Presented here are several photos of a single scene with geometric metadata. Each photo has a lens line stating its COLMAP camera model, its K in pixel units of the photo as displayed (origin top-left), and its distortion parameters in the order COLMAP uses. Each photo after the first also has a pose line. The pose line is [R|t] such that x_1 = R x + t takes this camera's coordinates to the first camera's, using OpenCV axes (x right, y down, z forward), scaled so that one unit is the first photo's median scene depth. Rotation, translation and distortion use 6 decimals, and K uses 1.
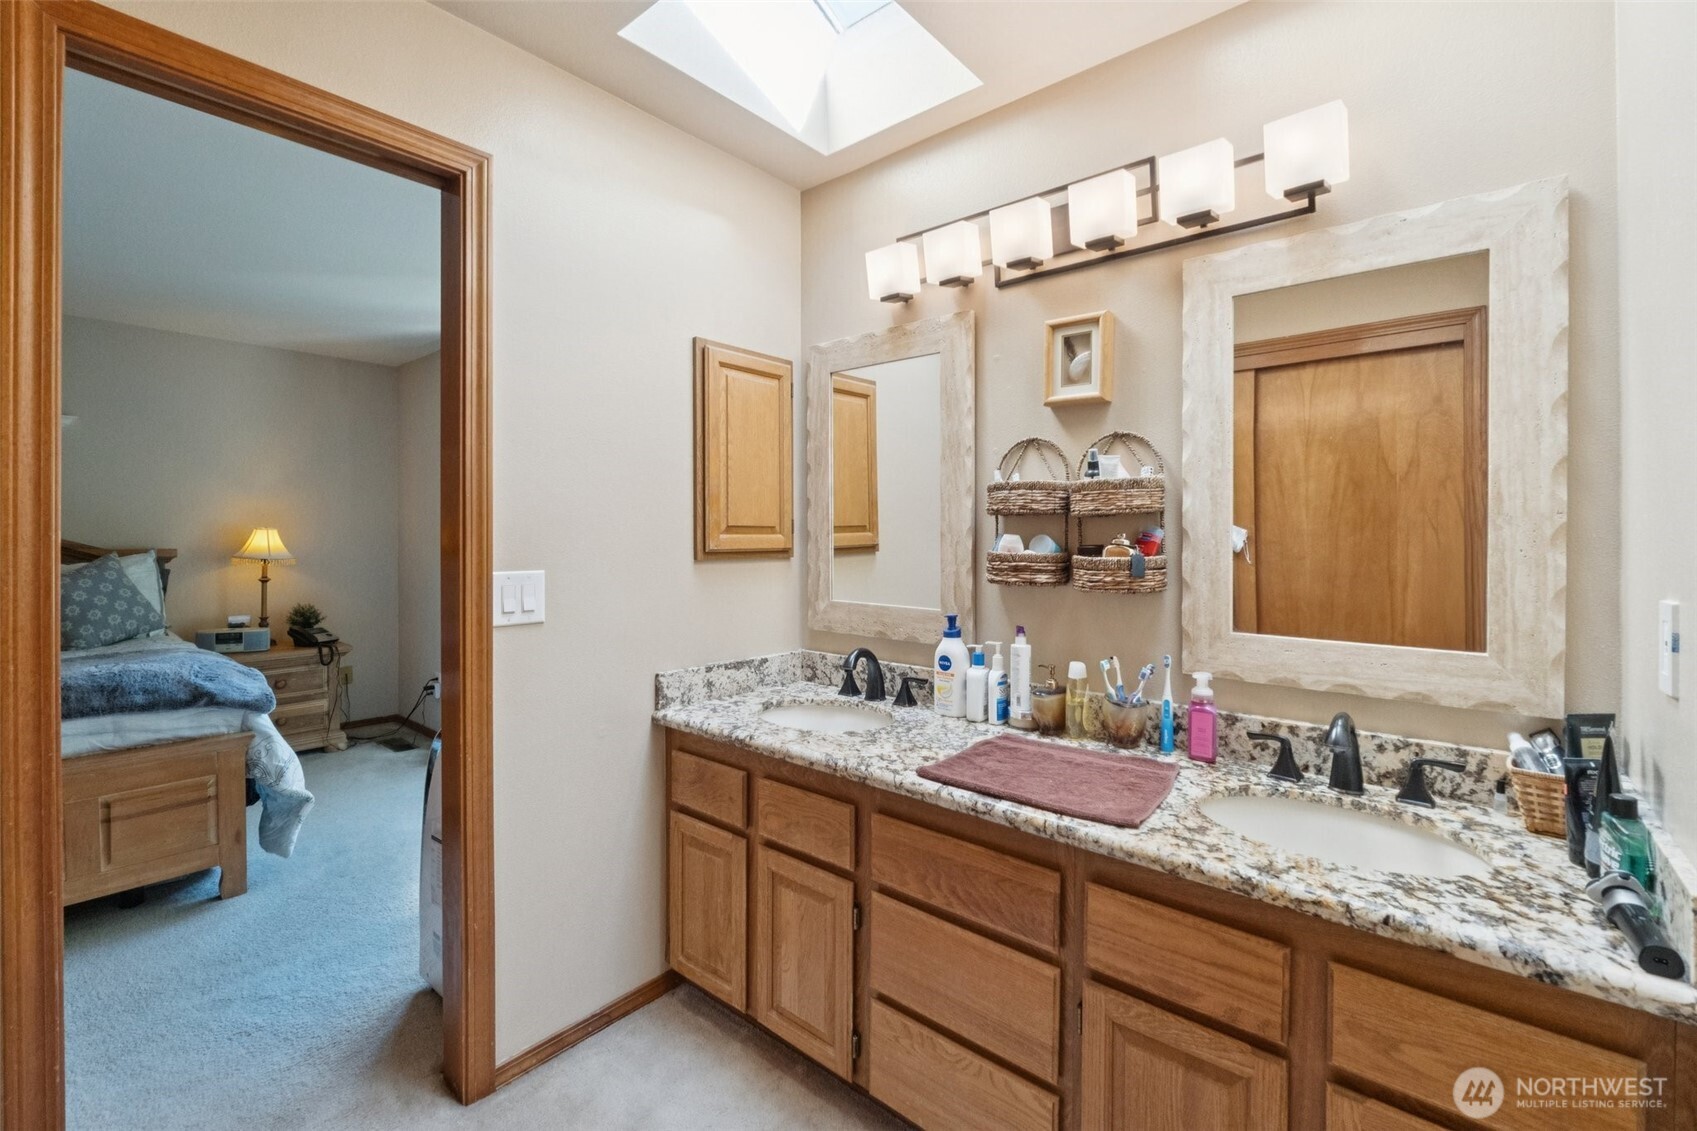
lens RADIAL K [[710.5, 0, 854.3], [0, 710.5, 541.9], [0, 0, 1]] dist [-0.007196, -0.000002]
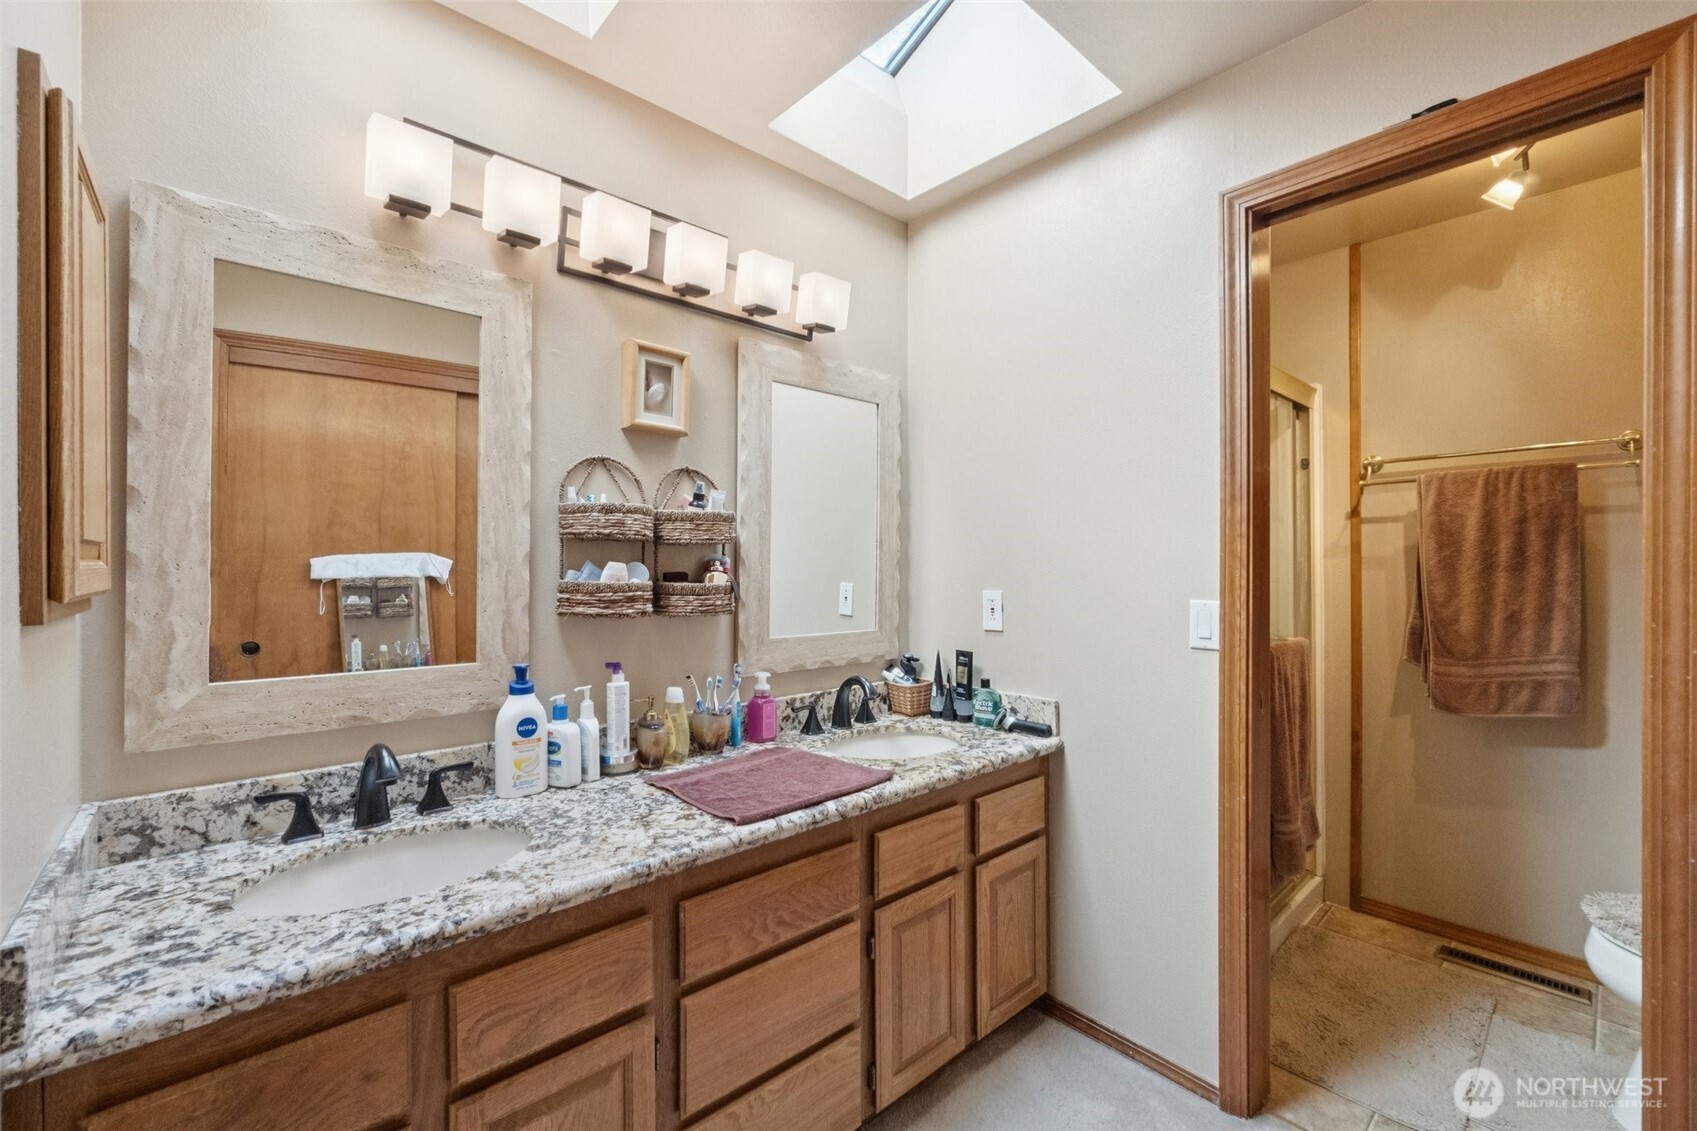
lens RADIAL K [[707.1, 0, 848.5], [0, 707.1, 565.5], [0, 0, 1]] dist [-0.003622, -0.000072]
pose [[0.134466, -0.001548, 0.990917, -0.685332], [0.010307, 0.999947, 0.000163, -0.003307], [-0.990865, 0.010192, 0.134475, 0.637389]]
